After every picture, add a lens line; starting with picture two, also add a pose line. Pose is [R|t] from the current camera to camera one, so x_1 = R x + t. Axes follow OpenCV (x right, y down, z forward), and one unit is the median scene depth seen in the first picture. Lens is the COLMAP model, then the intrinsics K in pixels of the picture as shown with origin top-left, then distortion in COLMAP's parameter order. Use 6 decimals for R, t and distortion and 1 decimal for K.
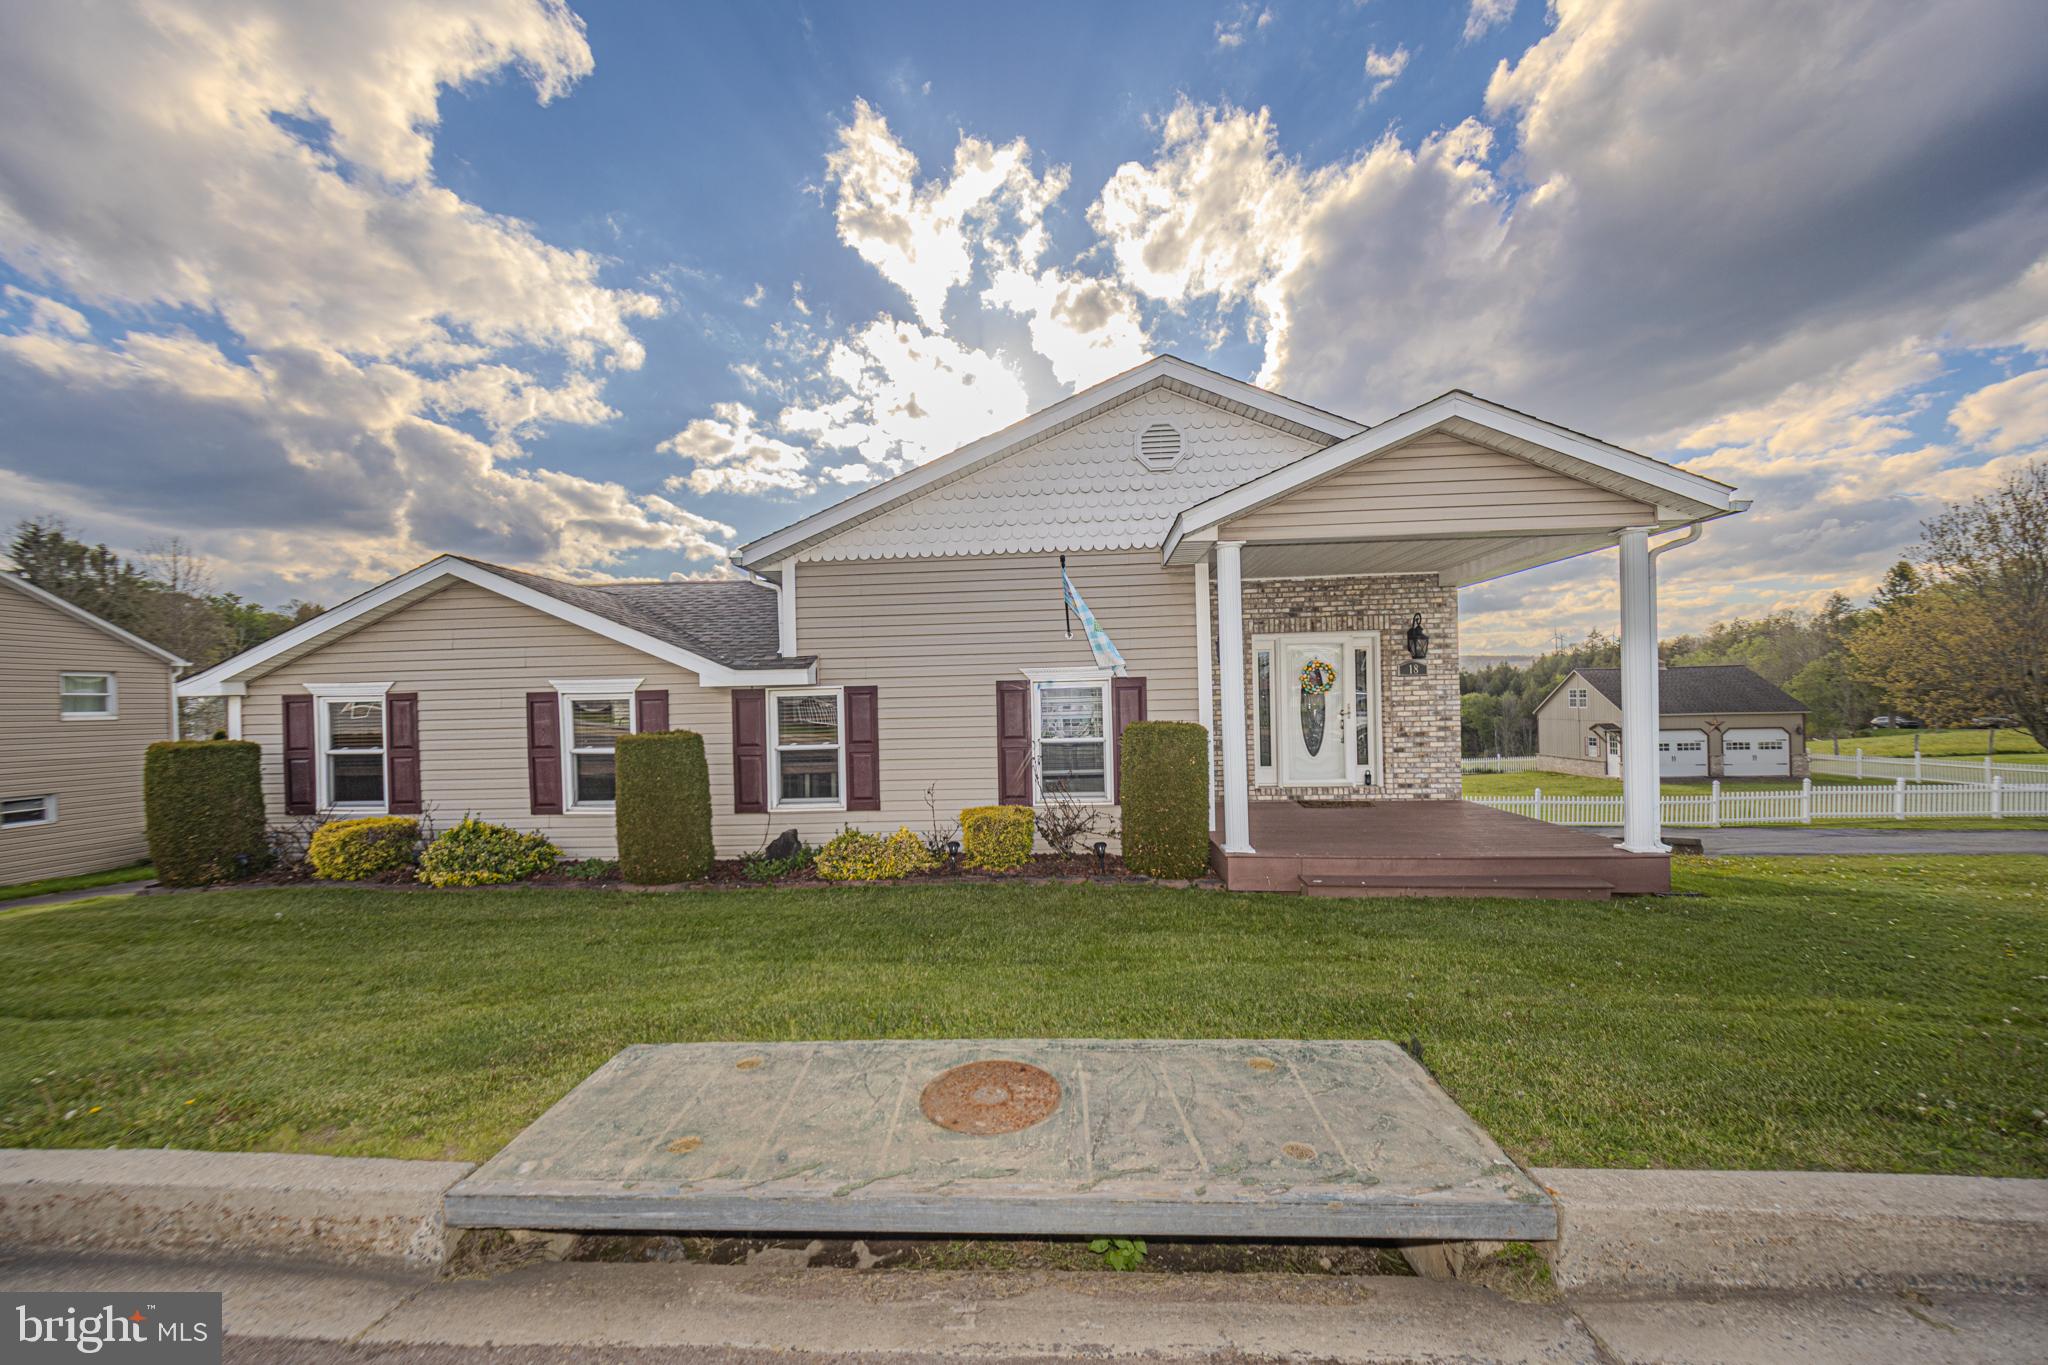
lens RADIAL K [[844.1, 0, 1023.5], [0, 844.1, 719.4], [0, 0, 1]] dist [0.021038, -0.000046]
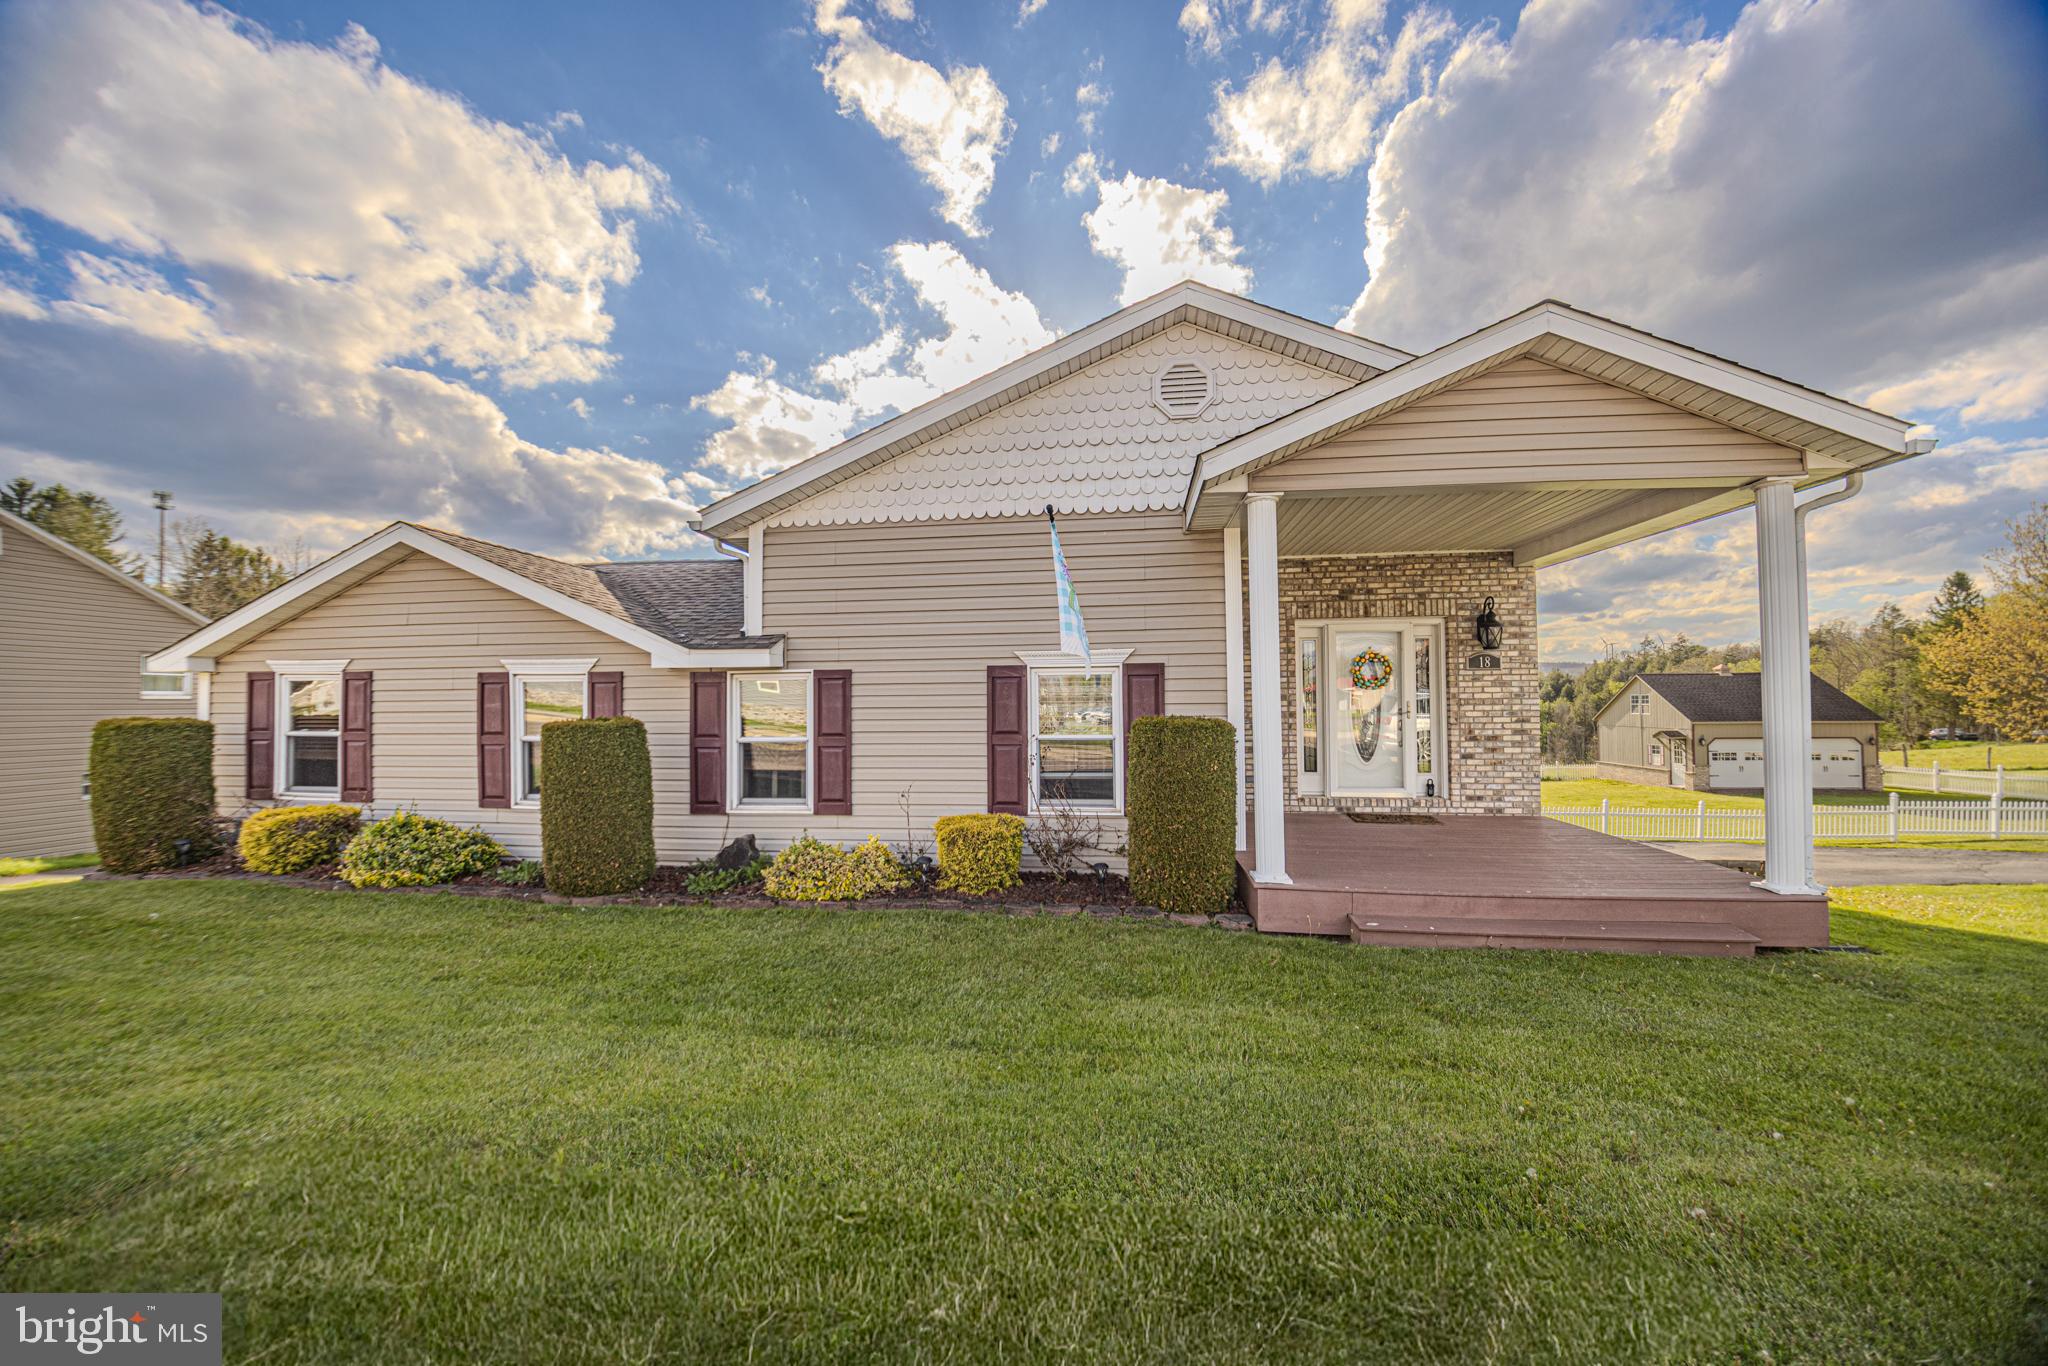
lens RADIAL K [[821.1, 0, 1025.2], [0, 821.1, 689.8], [0, 0, 1]] dist [-0.023838, 0.000045]
pose [[0.997909, 0.015772, -0.062676, 0.047968], [-0.017827, 0.999317, -0.032370, 0.003845], [0.062122, 0.033420, 0.997509, 0.148703]]
